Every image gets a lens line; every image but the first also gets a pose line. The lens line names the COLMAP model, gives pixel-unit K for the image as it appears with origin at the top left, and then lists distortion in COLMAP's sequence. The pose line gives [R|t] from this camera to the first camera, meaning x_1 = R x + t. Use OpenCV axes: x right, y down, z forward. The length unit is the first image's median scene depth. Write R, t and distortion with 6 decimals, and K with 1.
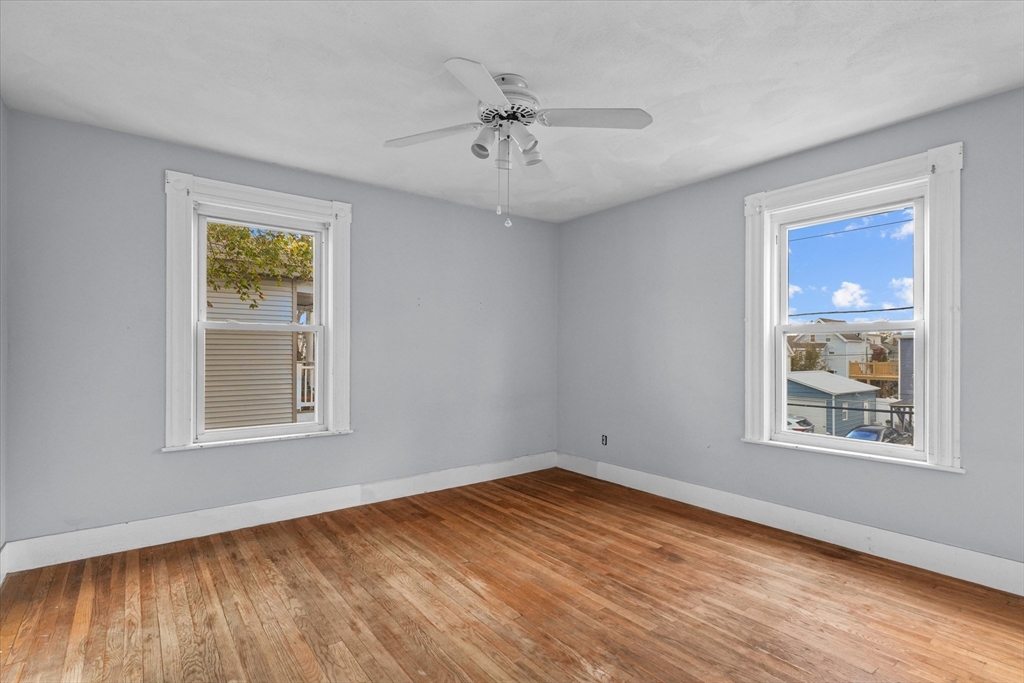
lens RADIAL K [[496.7, 0, 511.6], [0, 496.7, 346.8], [0, 0, 1]] dist [-0.001488, -0.000419]
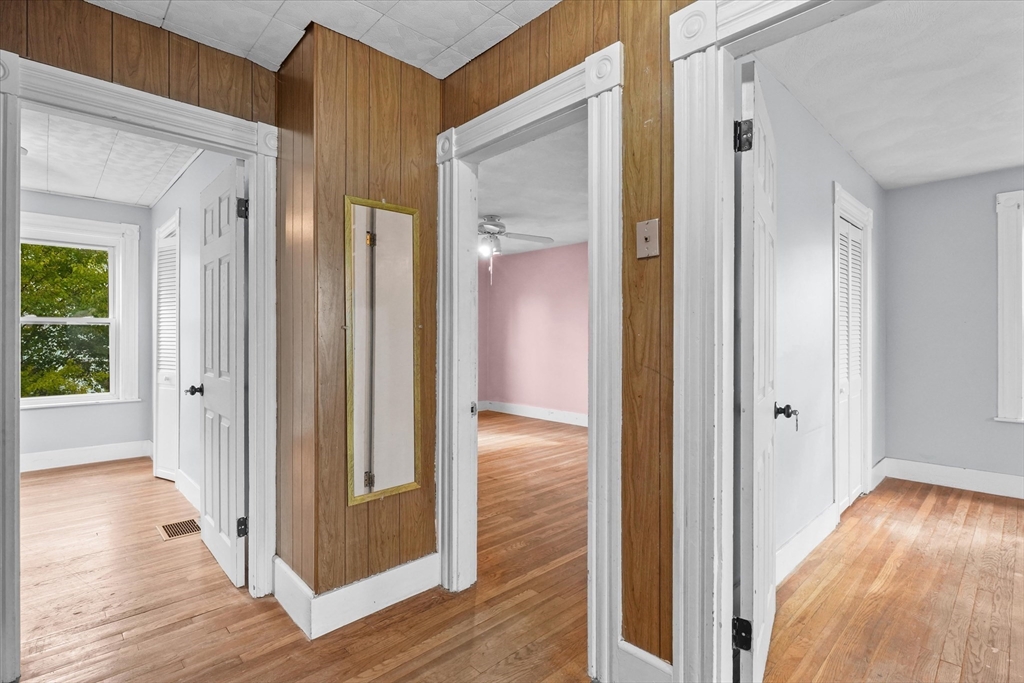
lens RADIAL K [[496.7, 0, 511.2], [0, 496.7, 339.2], [0, 0, 1]] dist [-0.001488, -0.000419]
pose [[0.112281, 0.001074, -0.993676, 0.547771], [0.004000, 0.999991, 0.001533, 0.000600], [0.993668, -0.004147, 0.112276, -0.478010]]
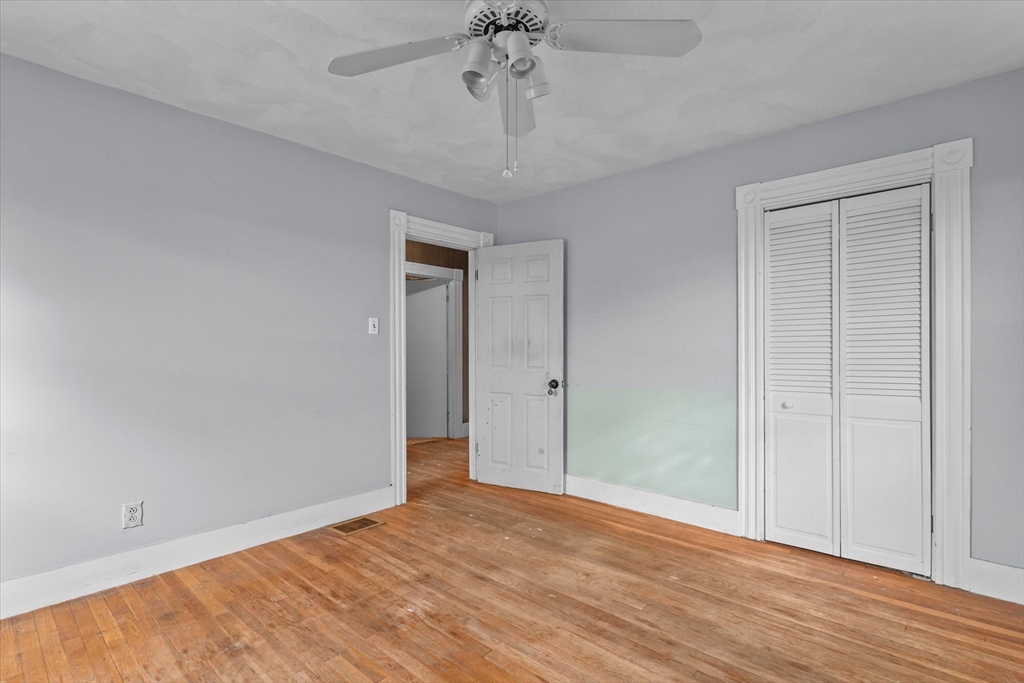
lens RADIAL K [[496.7, 0, 510.3], [0, 496.7, 343.4], [0, 0, 1]] dist [-0.001488, -0.000419]
pose [[-0.983980, -0.003461, -0.178245, 0.132315], [-0.002189, 0.999971, -0.007332, 0.009596], [0.178265, -0.006825, -0.983959, 1.890636]]
